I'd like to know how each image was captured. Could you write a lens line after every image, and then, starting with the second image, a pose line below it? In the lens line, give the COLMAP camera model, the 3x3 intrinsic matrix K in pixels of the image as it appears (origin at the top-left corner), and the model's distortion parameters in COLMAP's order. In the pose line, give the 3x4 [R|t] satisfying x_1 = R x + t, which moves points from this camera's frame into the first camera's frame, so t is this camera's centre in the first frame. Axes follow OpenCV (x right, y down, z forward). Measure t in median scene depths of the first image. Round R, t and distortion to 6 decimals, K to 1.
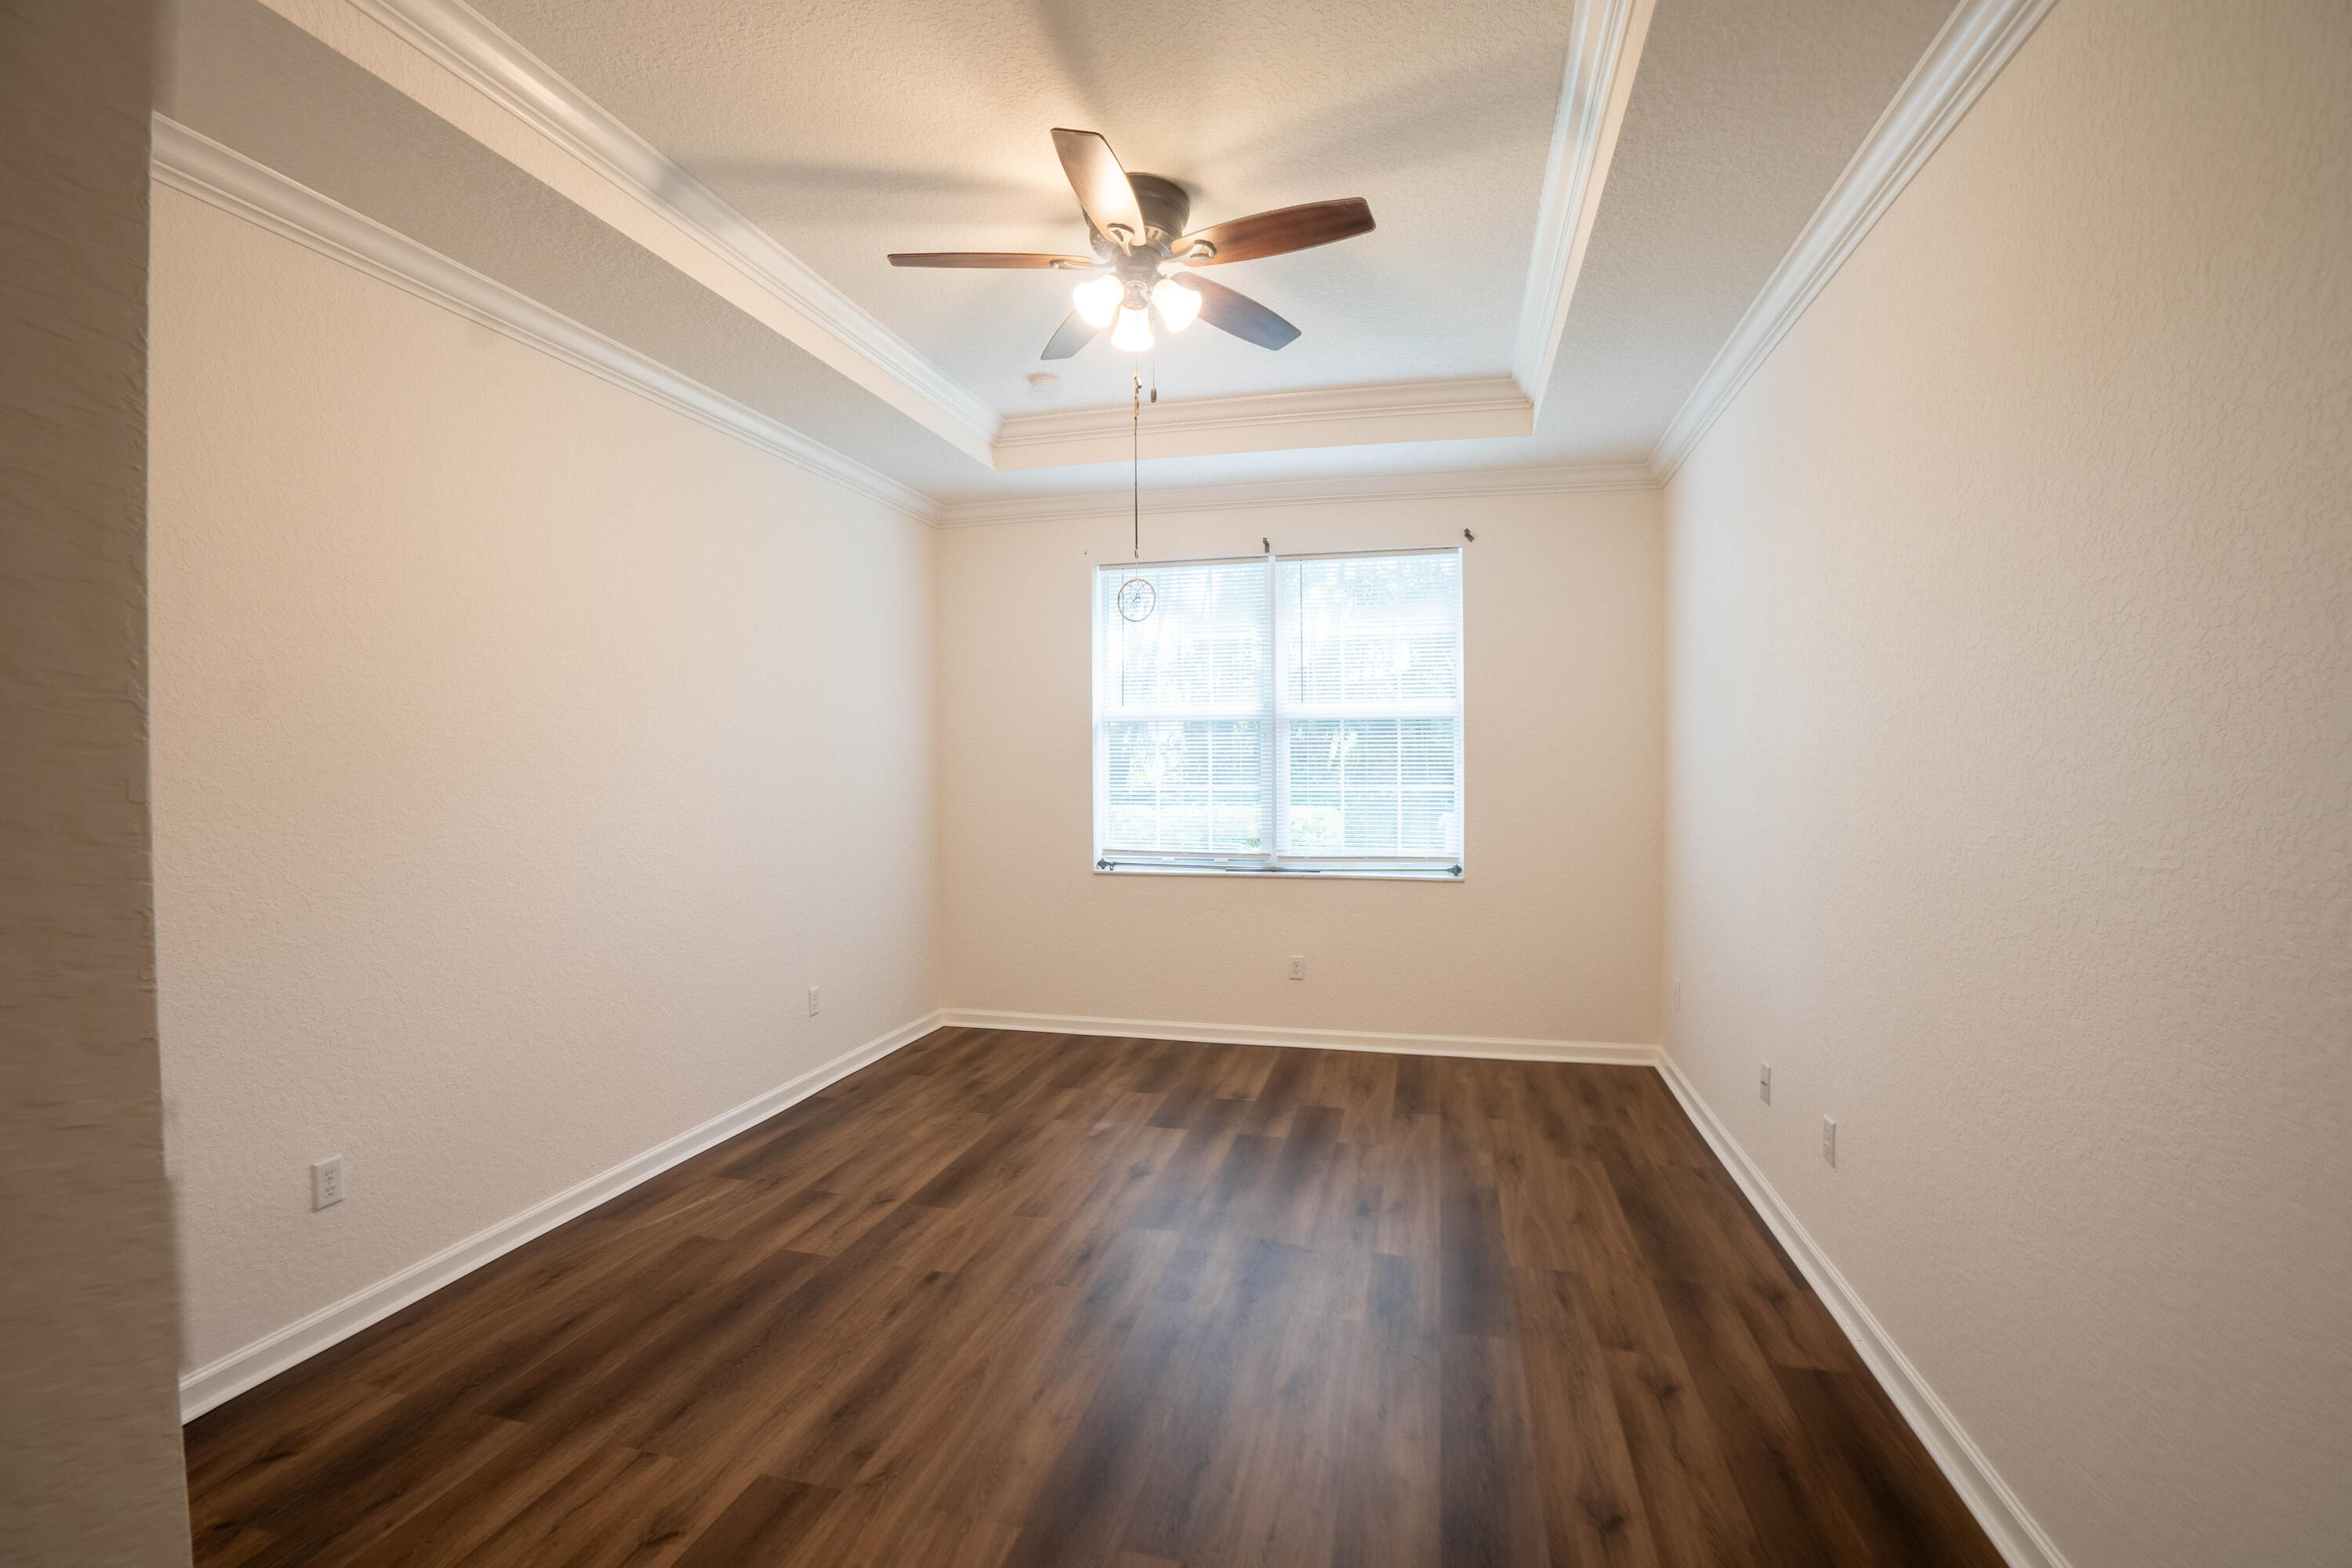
lens RADIAL K [[1015.9, 0, 1186.2], [0, 1015.9, 786.3], [0, 0, 1]] dist [-0.076269, 0.017565]
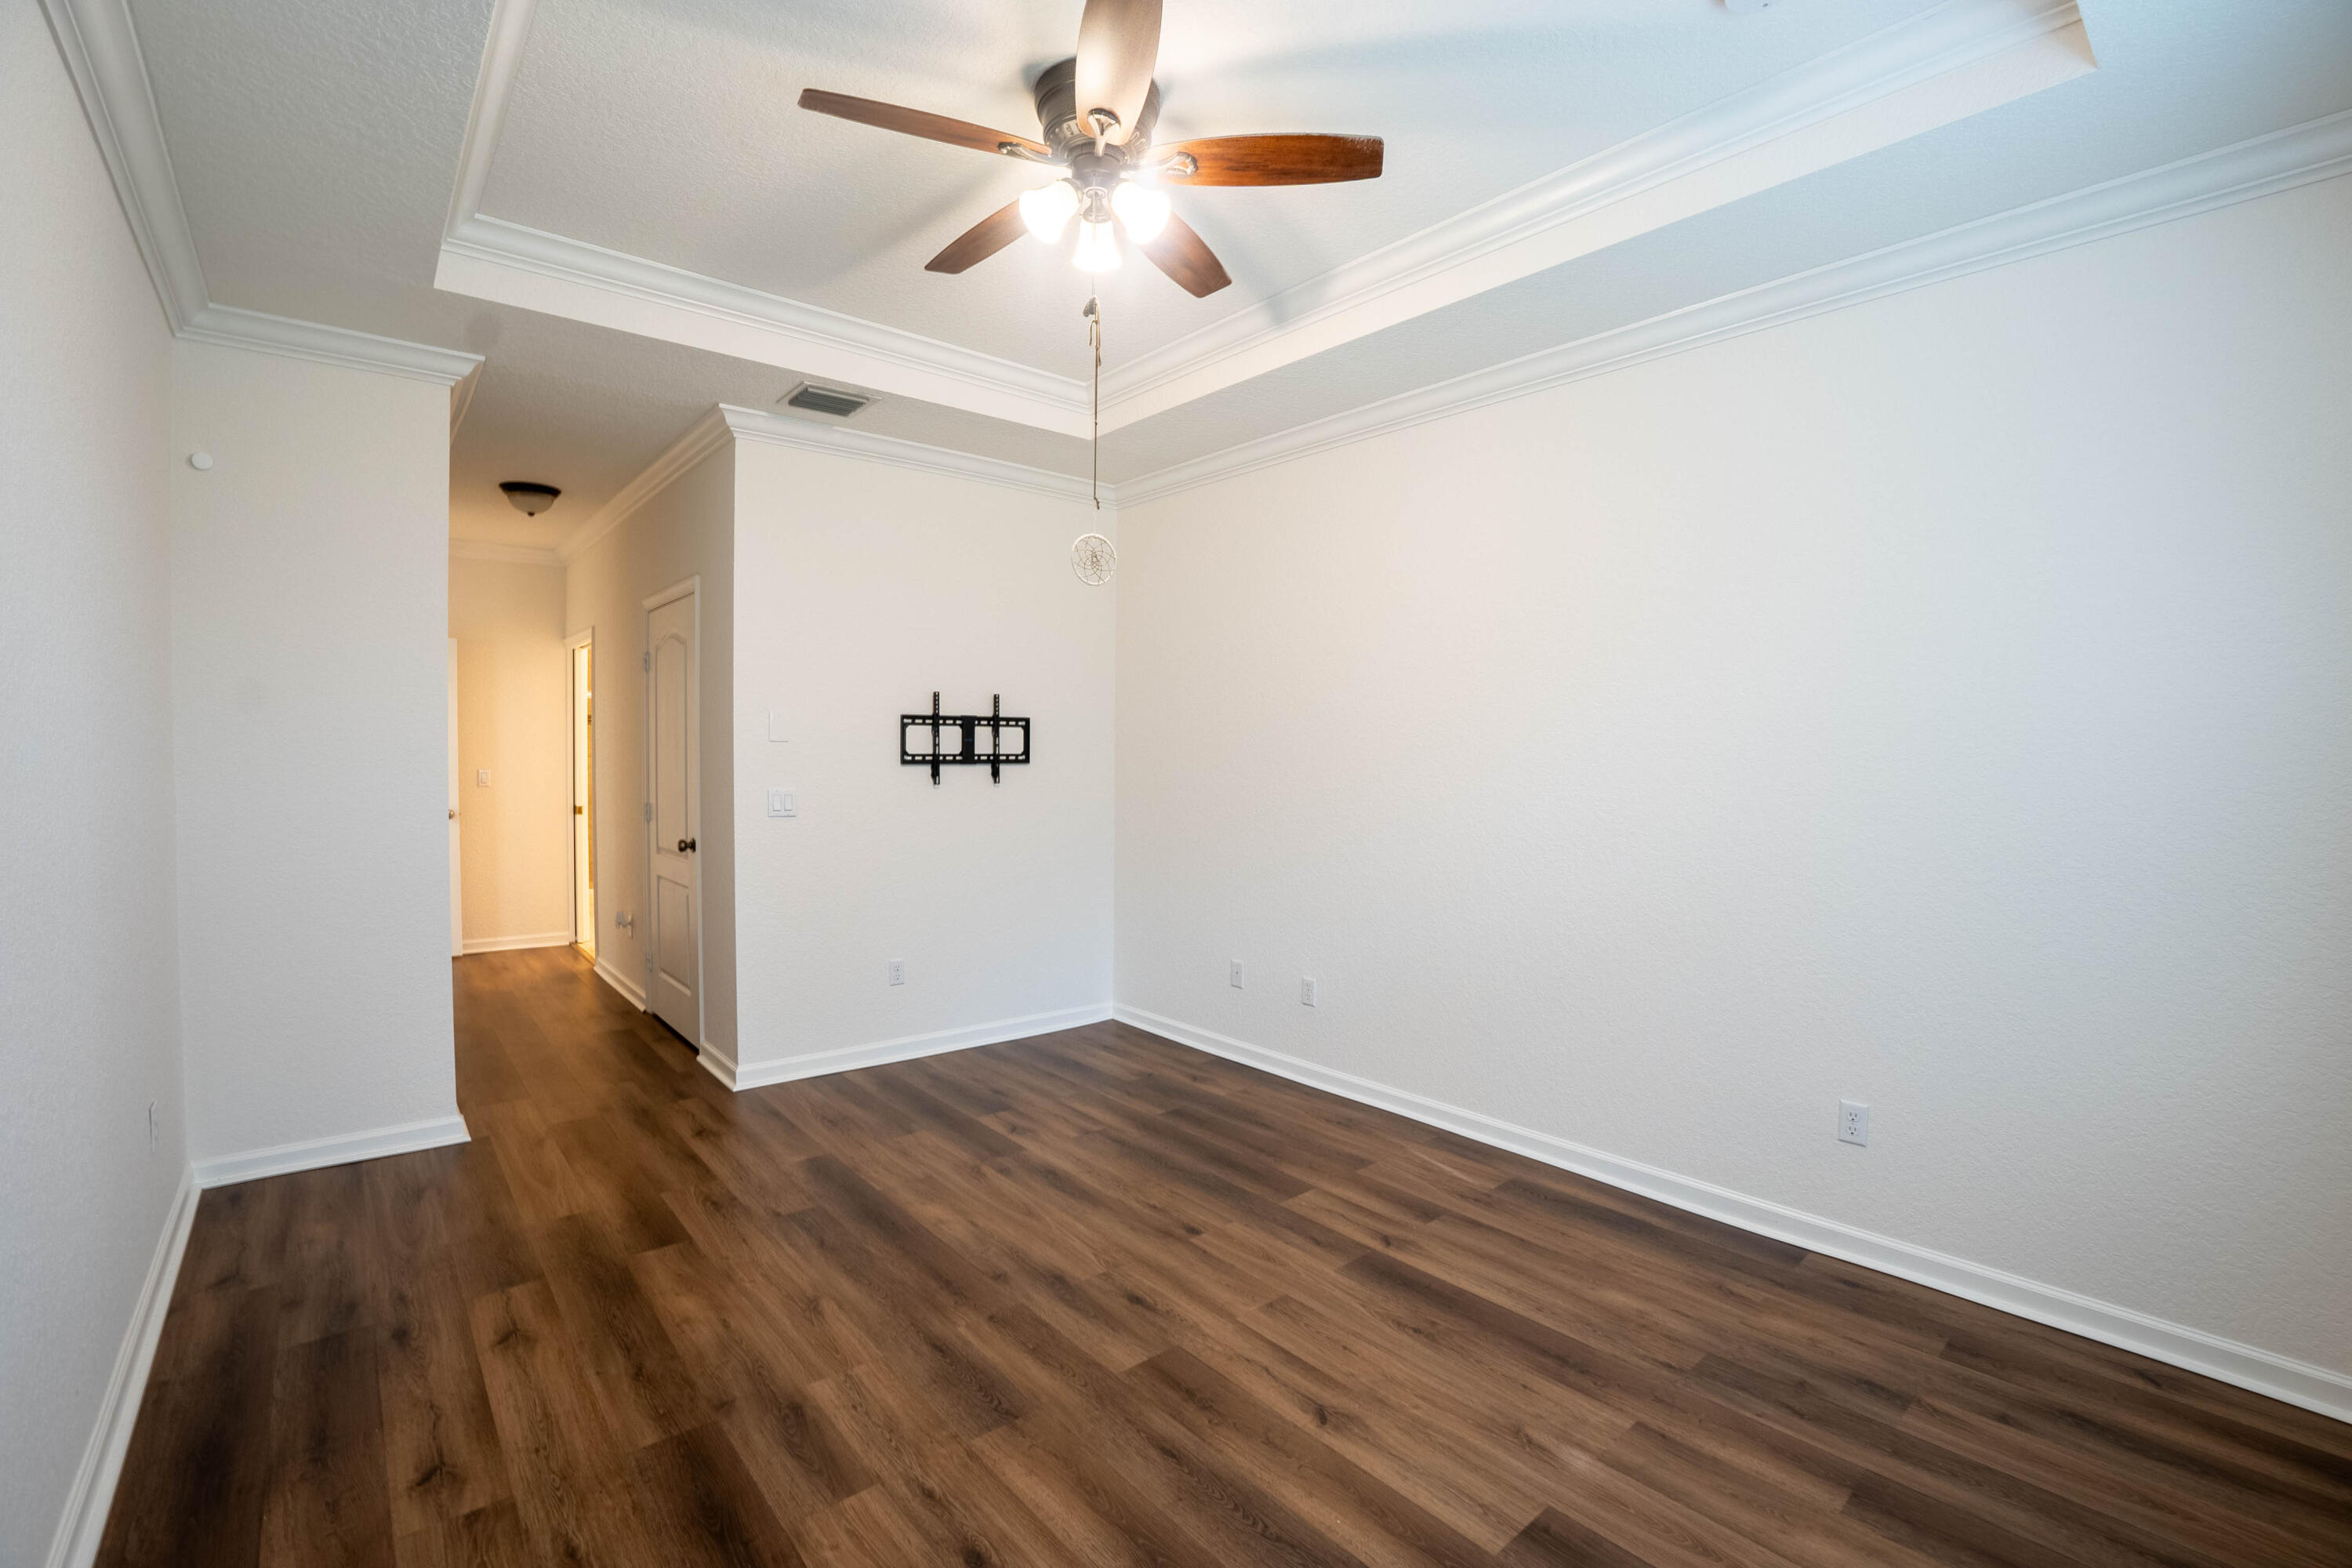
lens RADIAL K [[1015.9, 0, 1186.2], [0, 1015.9, 786.3], [0, 0, 1]] dist [-0.076269, 0.017565]
pose [[-0.575485, 0.027407, -0.817353, 0.580944], [-0.026087, 0.998314, 0.051843, -0.038394], [0.817396, 0.051157, -0.573800, 1.491376]]
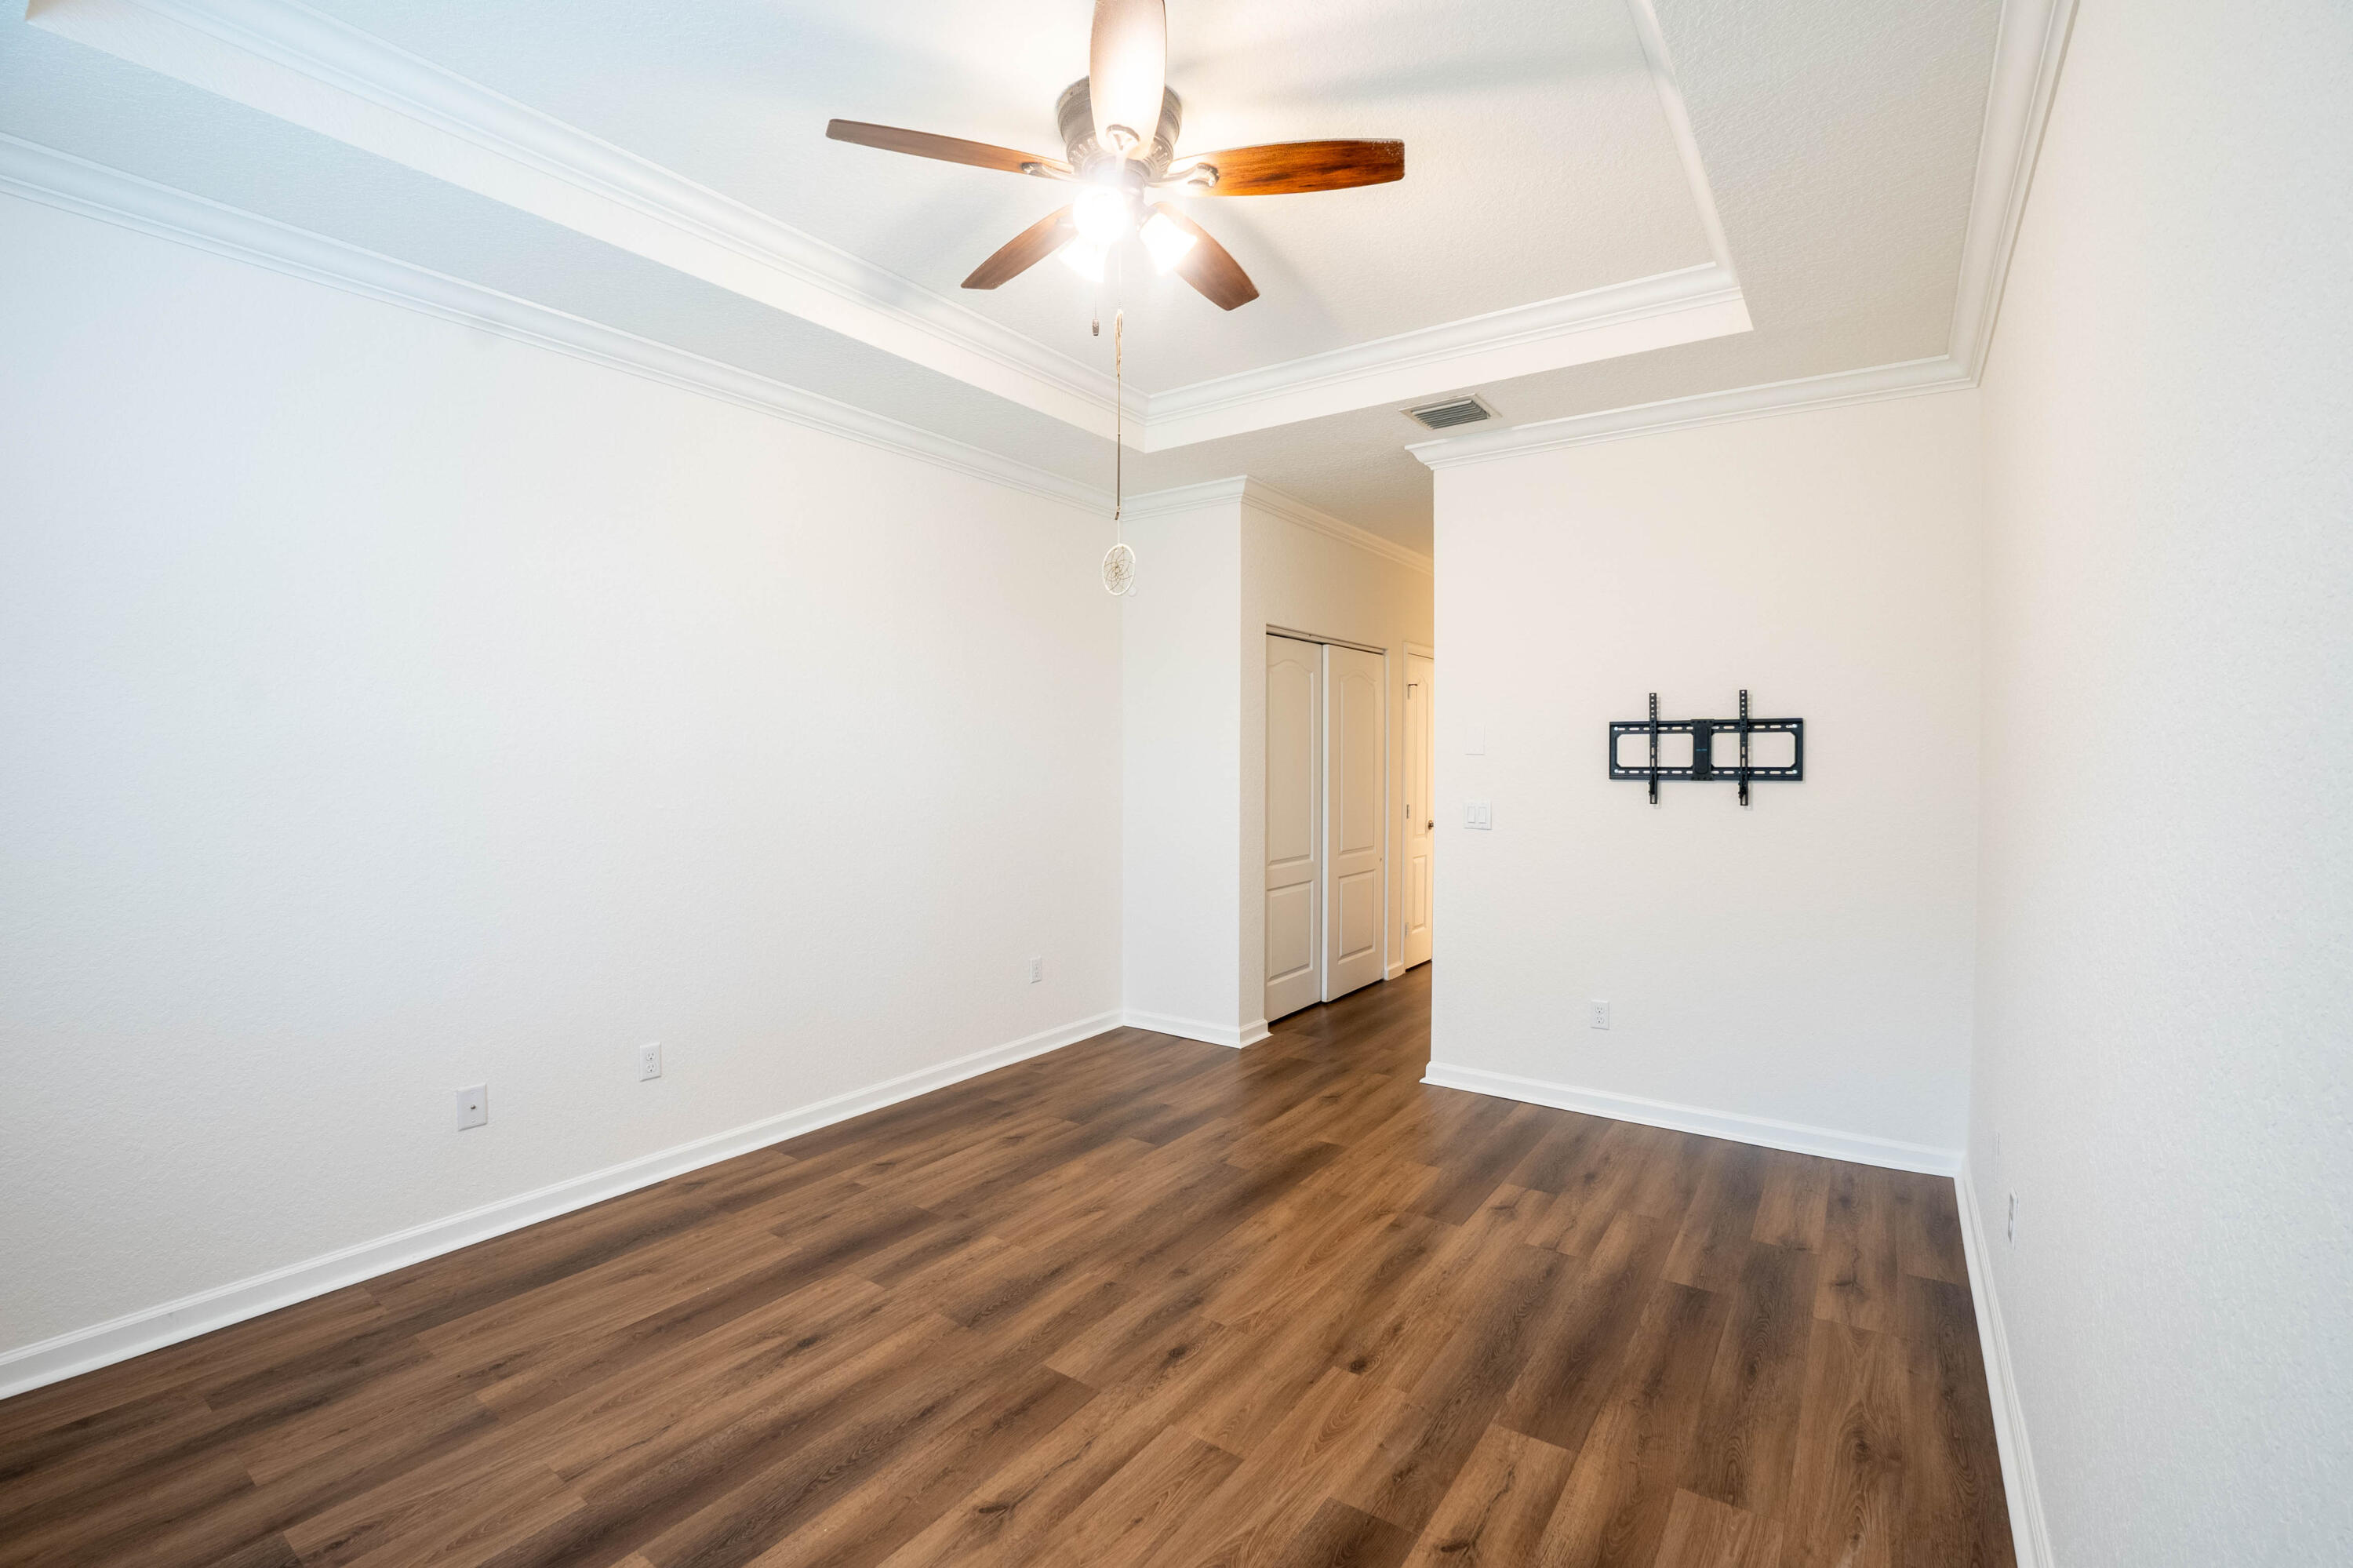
lens RADIAL K [[1016.3, 0, 1186.7], [0, 1016.3, 786.3], [0, 0, 1]] dist [-0.076269, 0.017565]
pose [[-0.933716, -0.006385, 0.357957, -0.391762], [0.010588, 0.998911, 0.045436, -0.037702], [-0.357858, 0.046214, -0.932632, 1.705179]]
